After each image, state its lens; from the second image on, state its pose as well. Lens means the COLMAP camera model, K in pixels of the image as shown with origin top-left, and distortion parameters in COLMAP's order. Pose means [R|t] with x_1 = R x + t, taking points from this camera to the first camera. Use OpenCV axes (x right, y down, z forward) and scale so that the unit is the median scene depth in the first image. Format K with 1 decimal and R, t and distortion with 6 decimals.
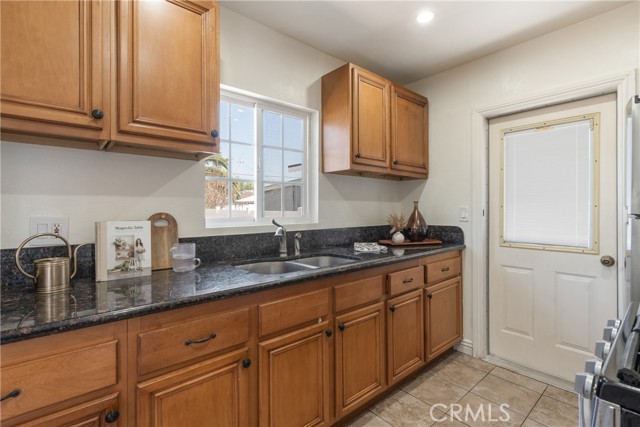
lens RADIAL K [[298.2, 0, 319.7], [0, 298.2, 211.0], [0, 0, 1]] dist [-0.000647, 0.001479]
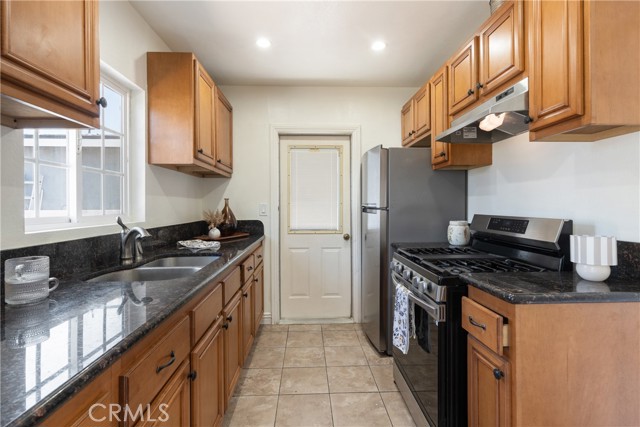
lens RADIAL K [[300.3, 0, 317.5], [0, 300.3, 208.8], [0, 0, 1]] dist [-0.003519, 0.000834]
pose [[0.627139, -0.007475, 0.778872, -0.364119], [0.006395, 0.999970, 0.004448, 0.003066], [-0.778881, 0.002191, 0.627168, 0.073399]]
